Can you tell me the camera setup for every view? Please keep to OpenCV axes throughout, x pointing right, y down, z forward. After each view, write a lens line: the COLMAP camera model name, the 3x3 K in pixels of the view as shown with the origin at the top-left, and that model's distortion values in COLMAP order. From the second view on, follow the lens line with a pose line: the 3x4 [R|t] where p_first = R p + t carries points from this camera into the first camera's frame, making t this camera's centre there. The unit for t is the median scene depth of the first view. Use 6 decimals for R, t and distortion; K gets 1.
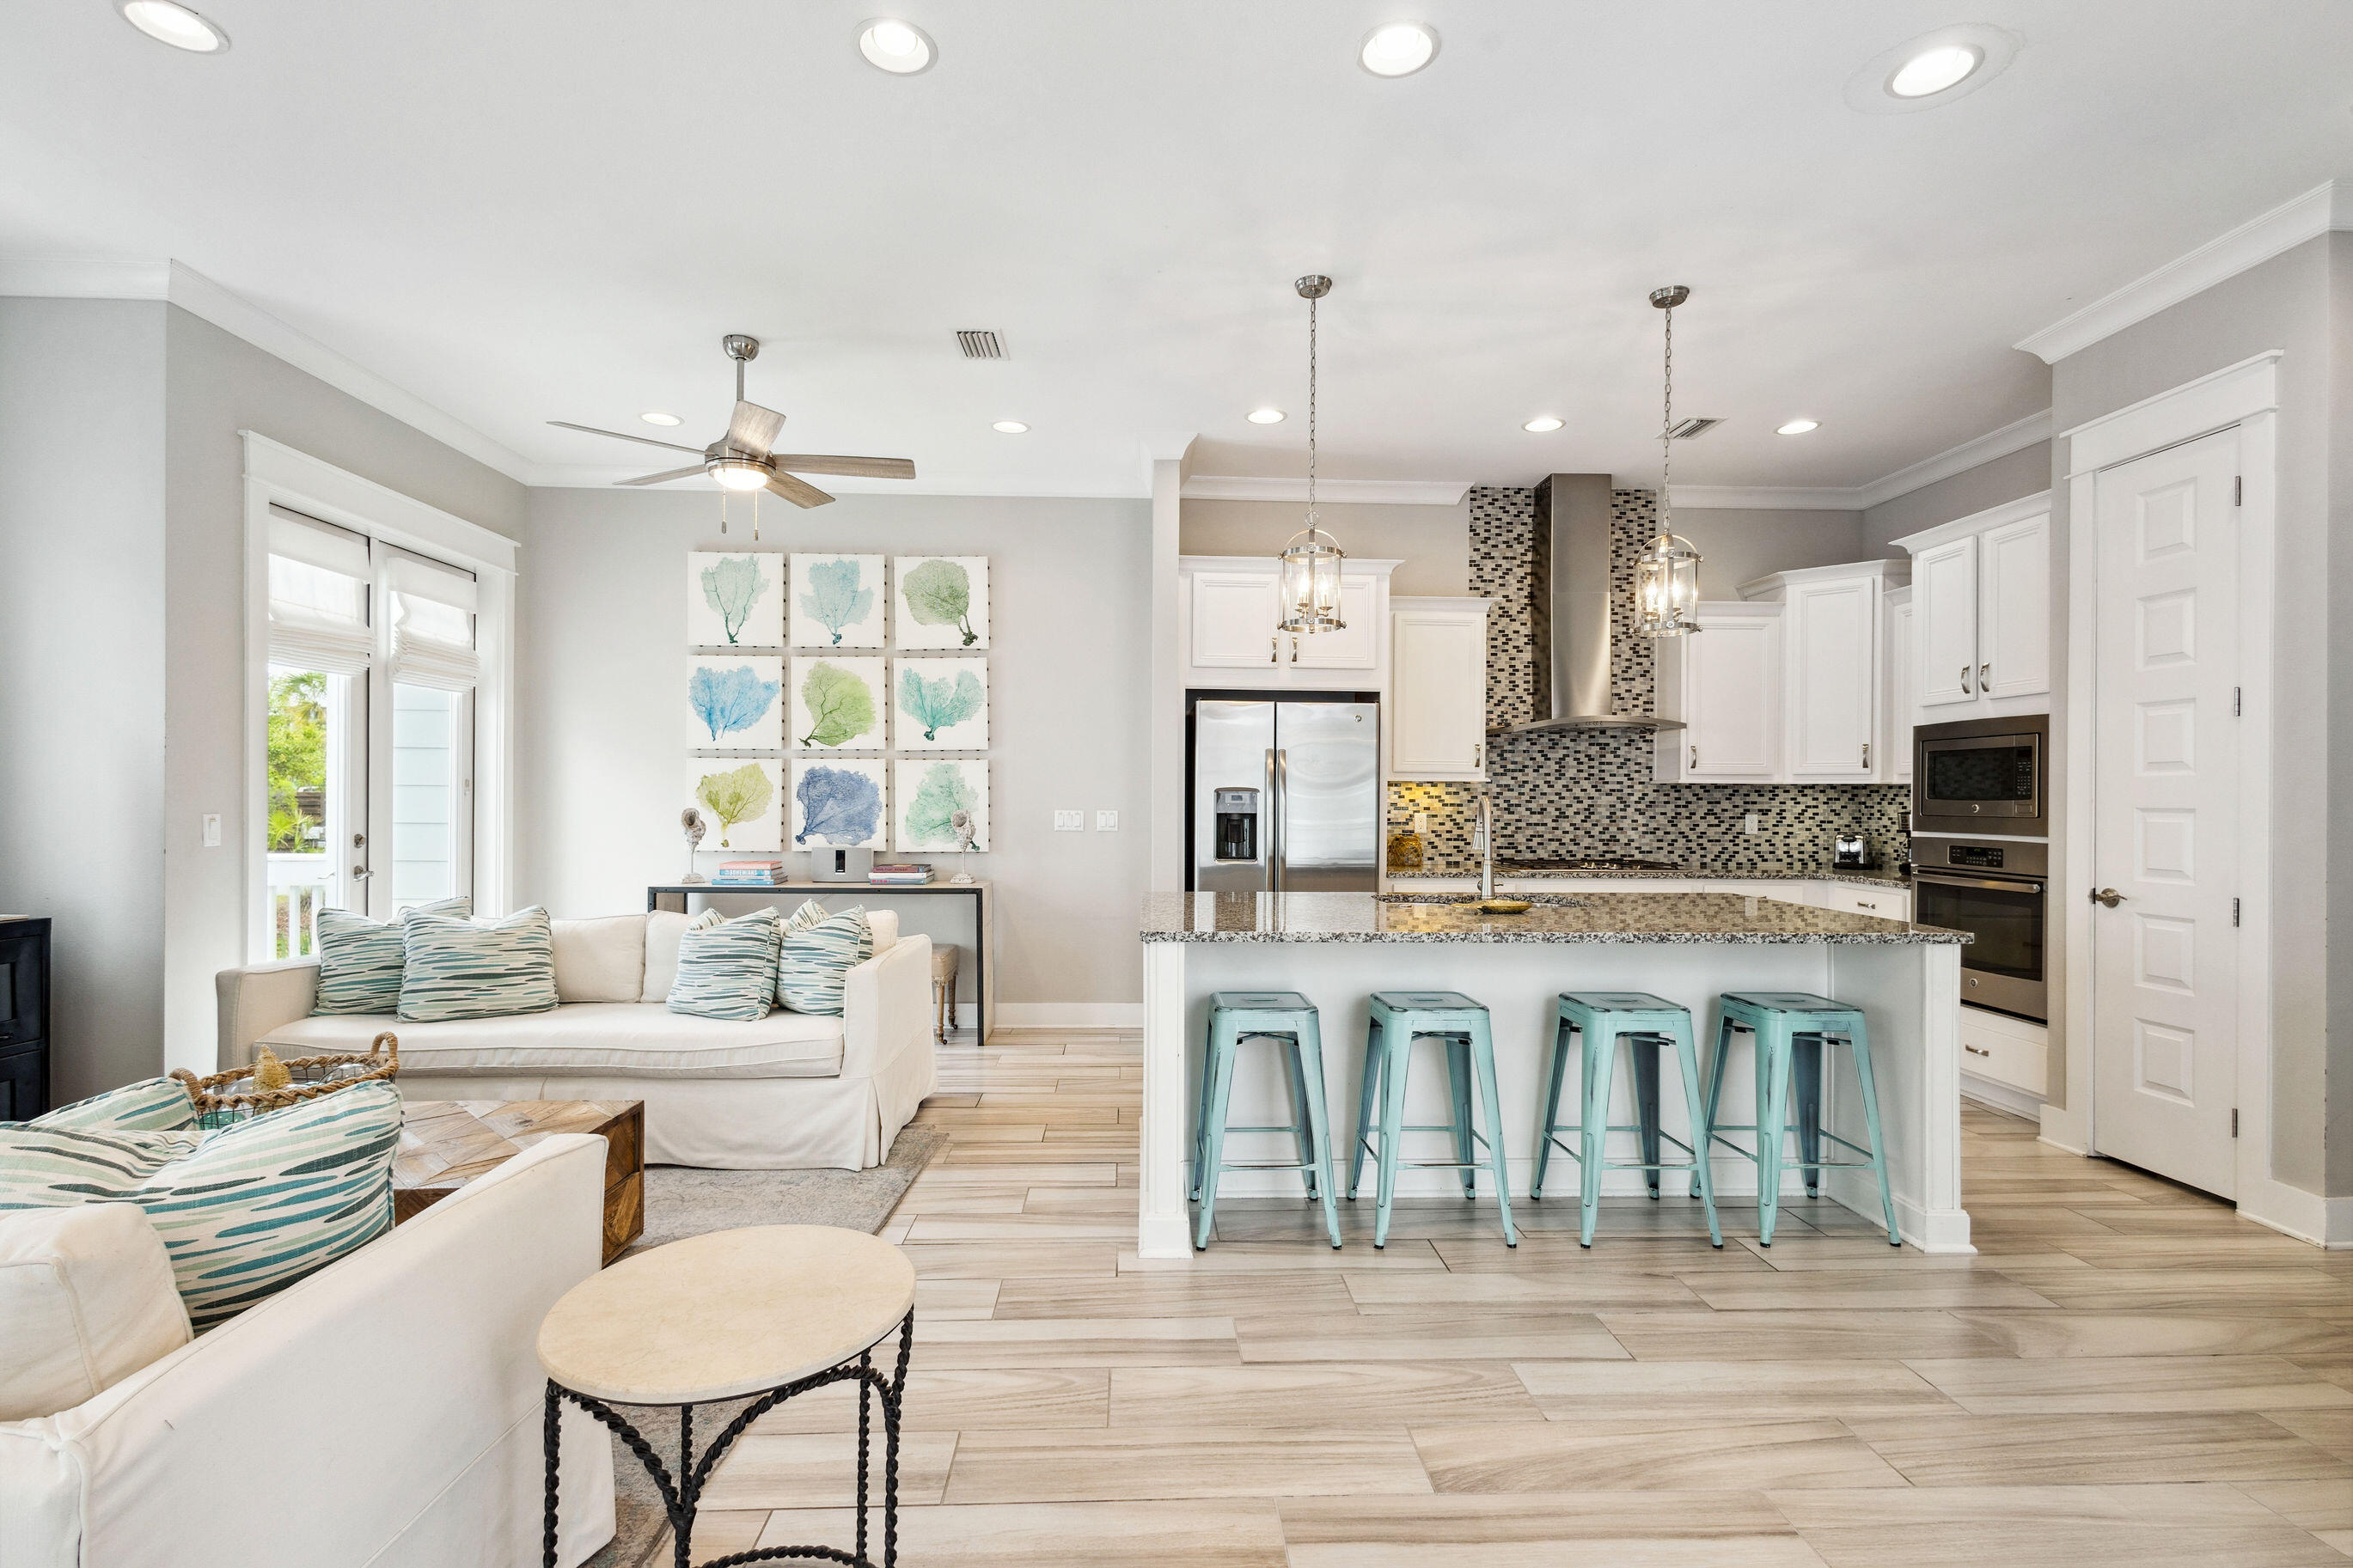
lens RADIAL K [[1086.2, 0, 1176.1], [0, 1086.2, 792.1], [0, 0, 1]] dist [0.012317, 0.000181]
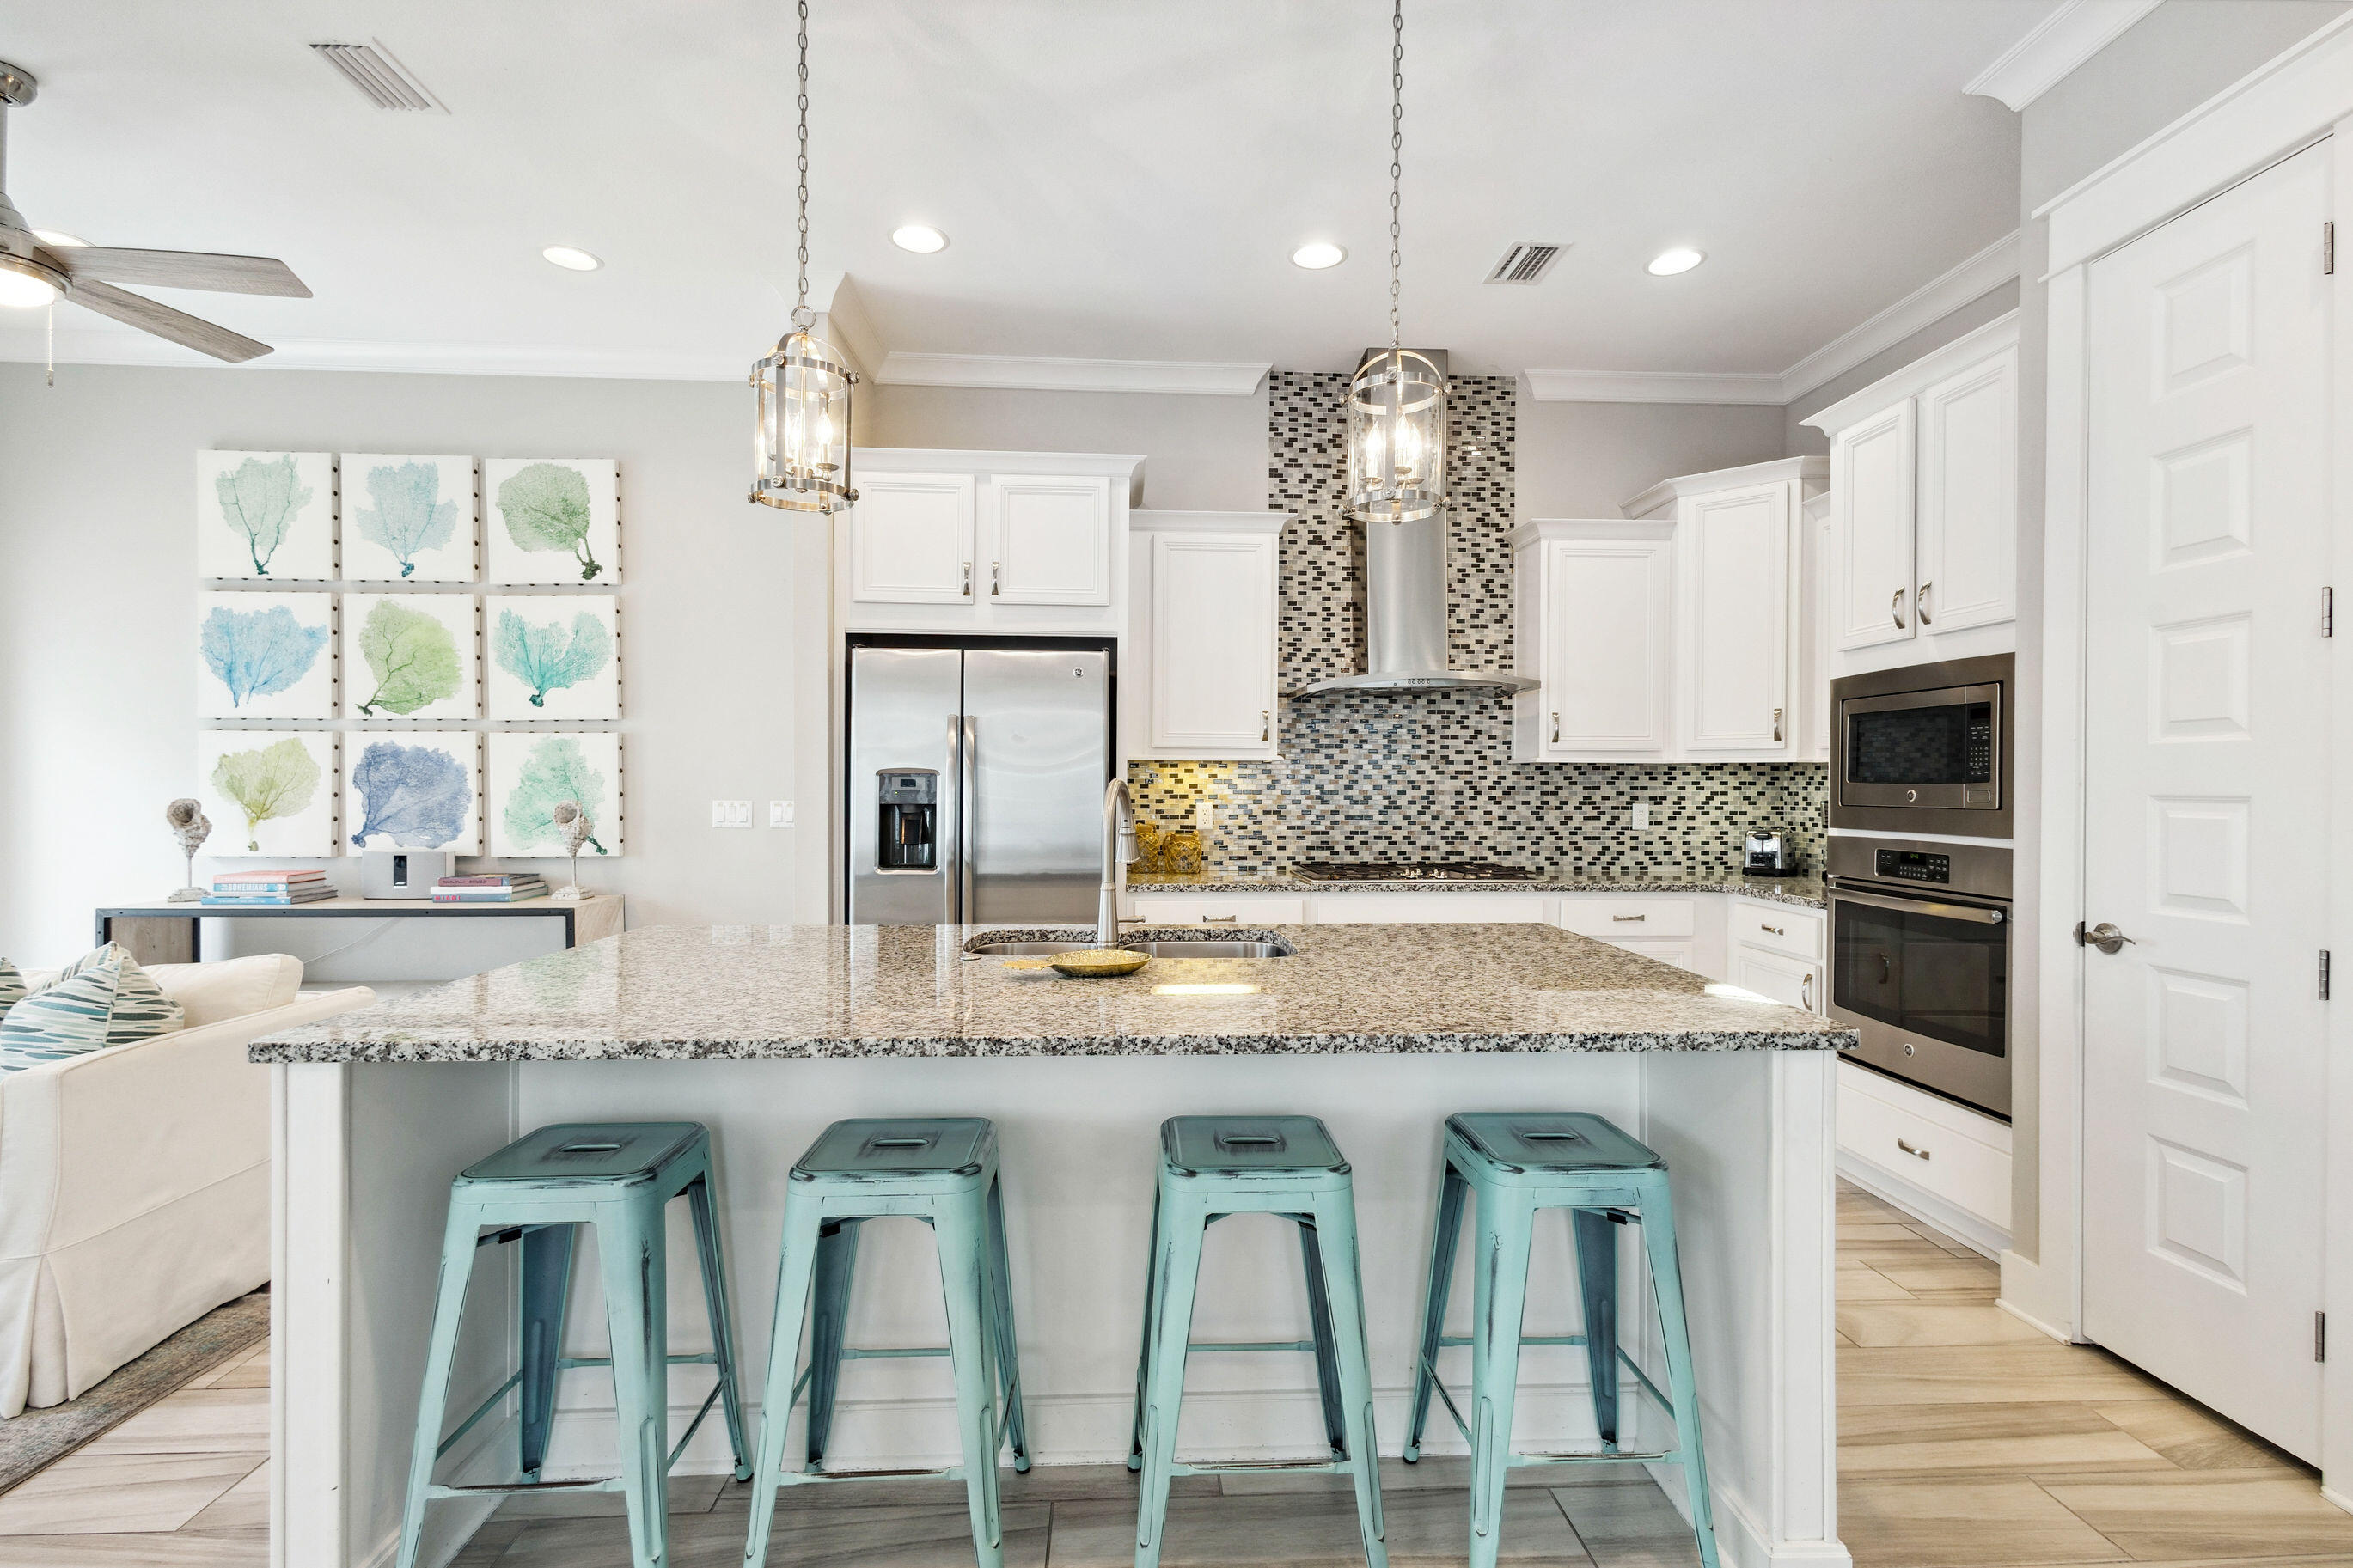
lens RADIAL K [[1099.5, 0, 1176.5], [0, 1099.5, 784.0], [0, 0, 1]] dist [0.010944, -0.000606]
pose [[0.999946, -0.002110, 0.010139, 0.203805], [0.002063, 0.999987, 0.004655, 0.002687], [-0.010149, -0.004633, 0.999938, 0.242063]]
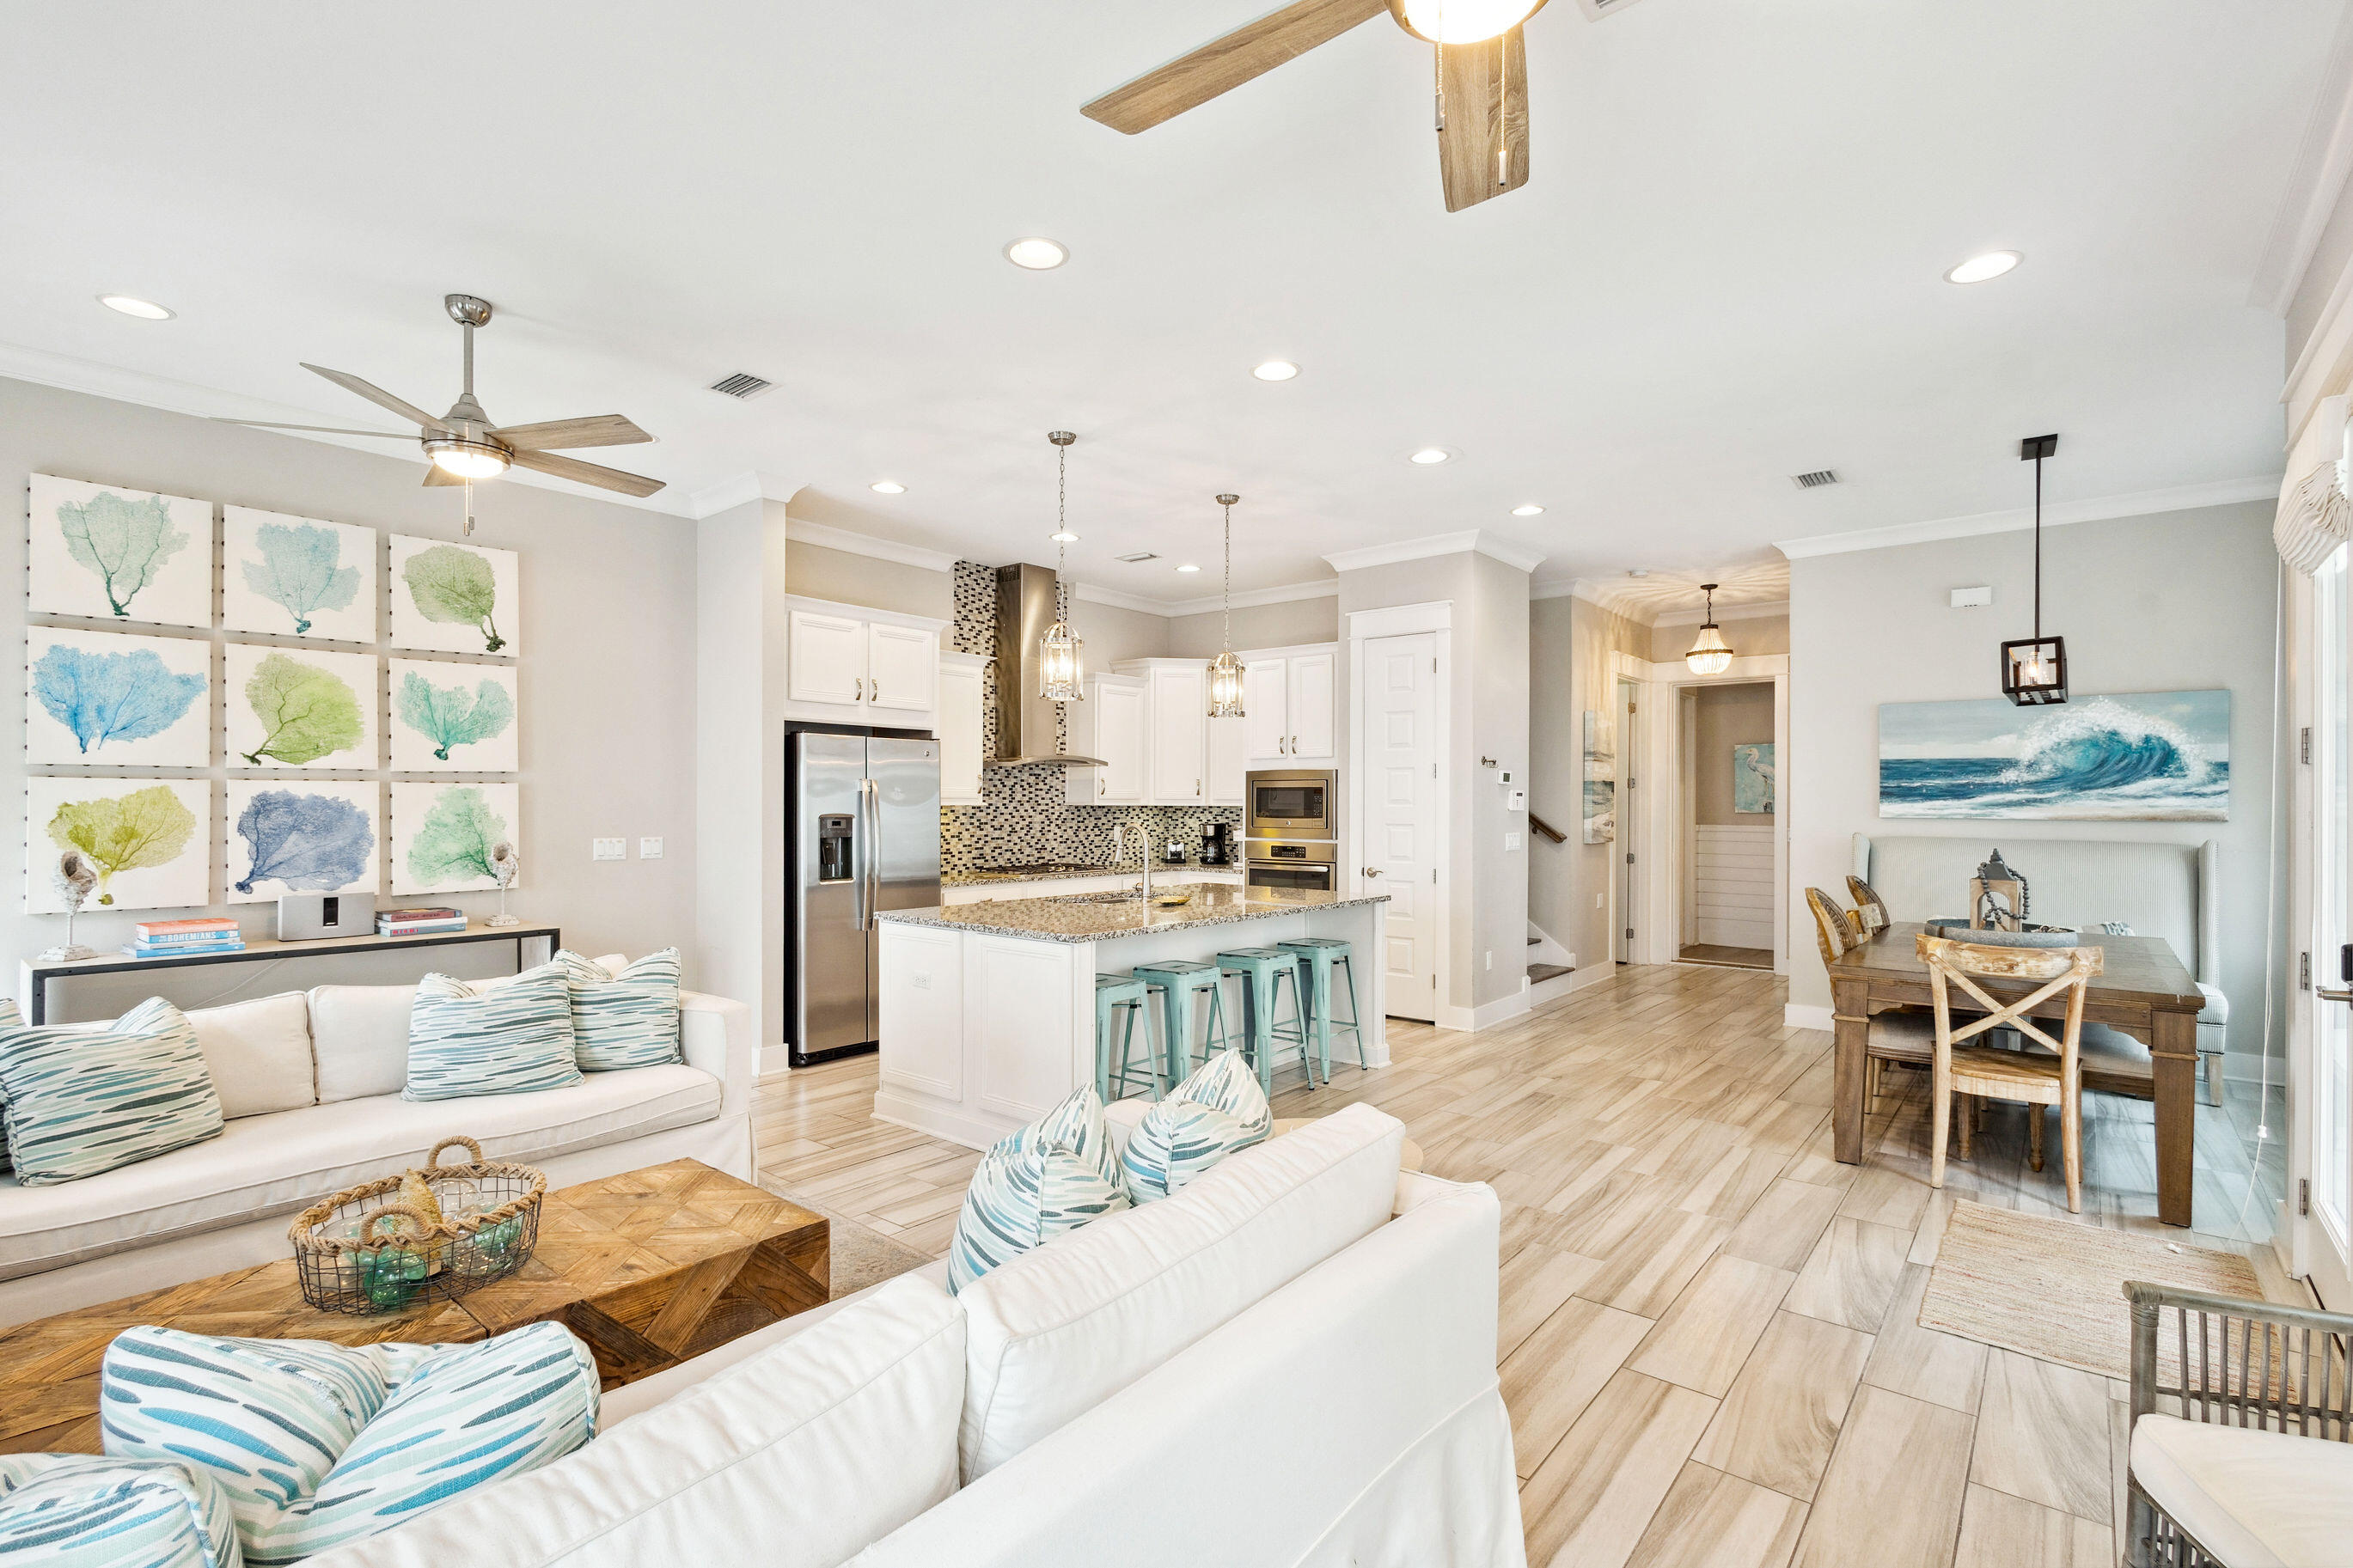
lens RADIAL K [[1090.1, 0, 1172.3], [0, 1090.1, 801.7], [0, 0, 1]] dist [0.013382, -0.000065]
pose [[0.672258, -0.003839, 0.740307, -0.477300], [-0.002490, 0.999969, 0.007447, -0.023006], [-0.740313, -0.006850, 0.672228, 0.011098]]
